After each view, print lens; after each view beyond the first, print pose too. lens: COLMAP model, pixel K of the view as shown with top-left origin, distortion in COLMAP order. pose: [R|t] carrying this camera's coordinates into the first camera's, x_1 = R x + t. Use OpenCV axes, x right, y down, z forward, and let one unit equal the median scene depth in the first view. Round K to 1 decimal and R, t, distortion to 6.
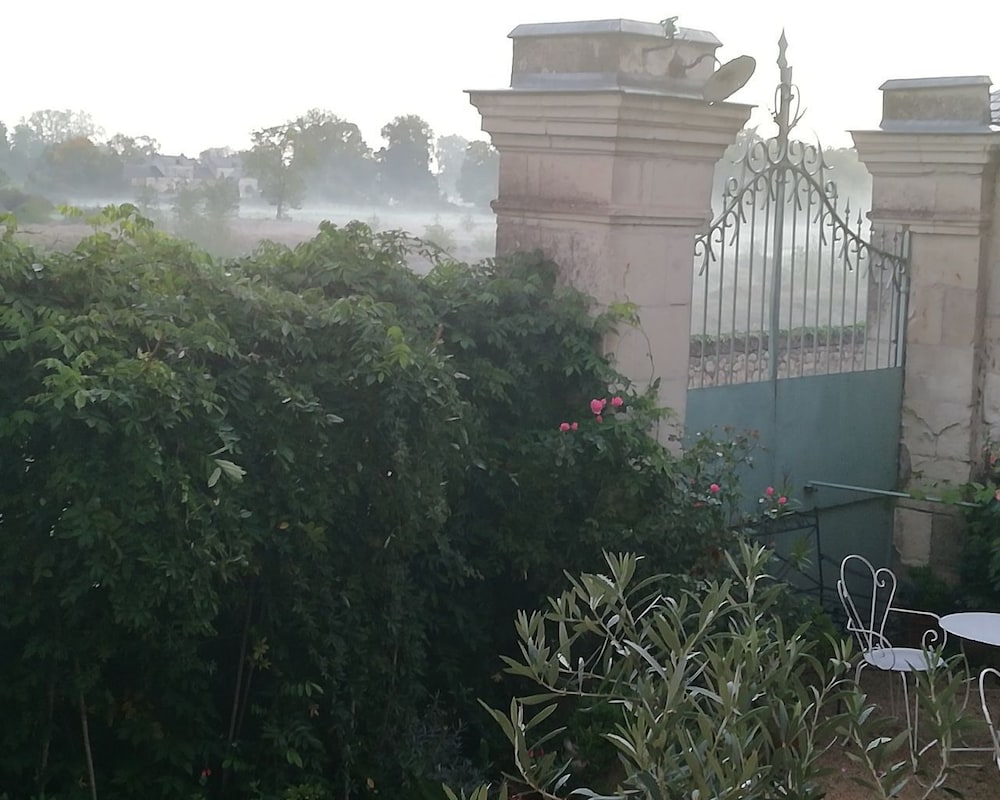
lens RADIAL K [[1850.0, 0, 516.3], [0, 1850.0, 401.0], [0, 0, 1]] dist [0.124676, -0.224547]
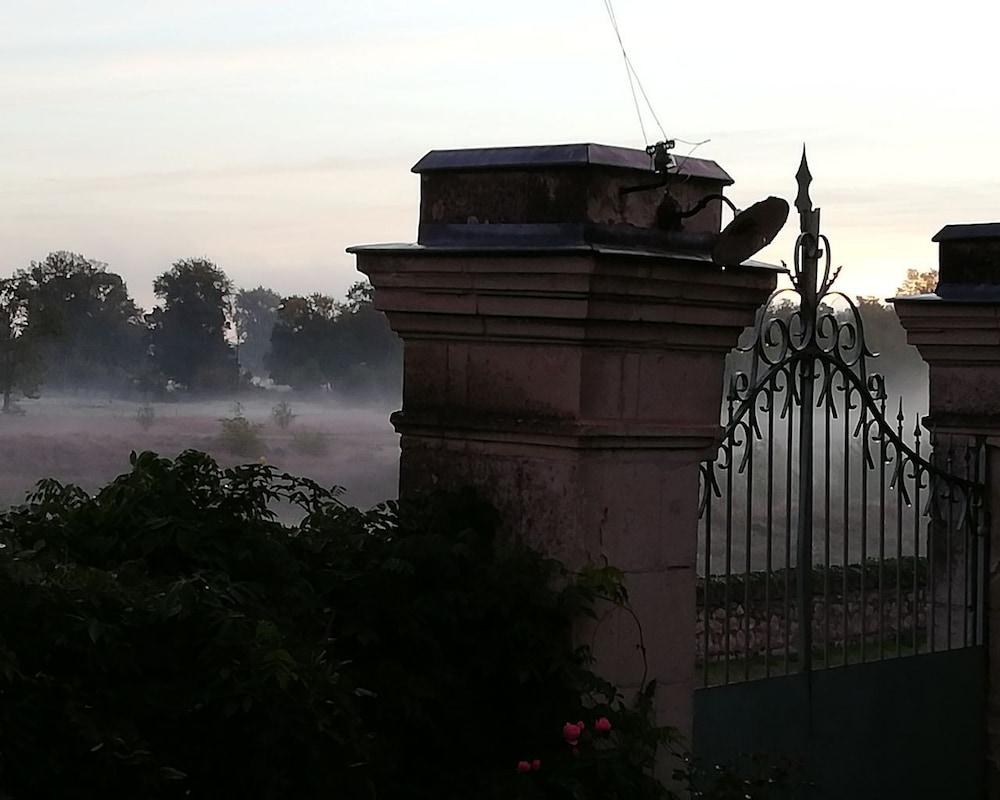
lens RADIAL K [[2462.3, 0, 500.1], [0, 2462.3, 354.5], [0, 0, 1]] dist [0.184765, -0.277885]
pose [[0.995502, -0.009630, 0.094252, -0.058541], [0.019440, 0.994416, -0.103725, -0.037625], [-0.092726, 0.105090, 0.990130, 0.126364]]
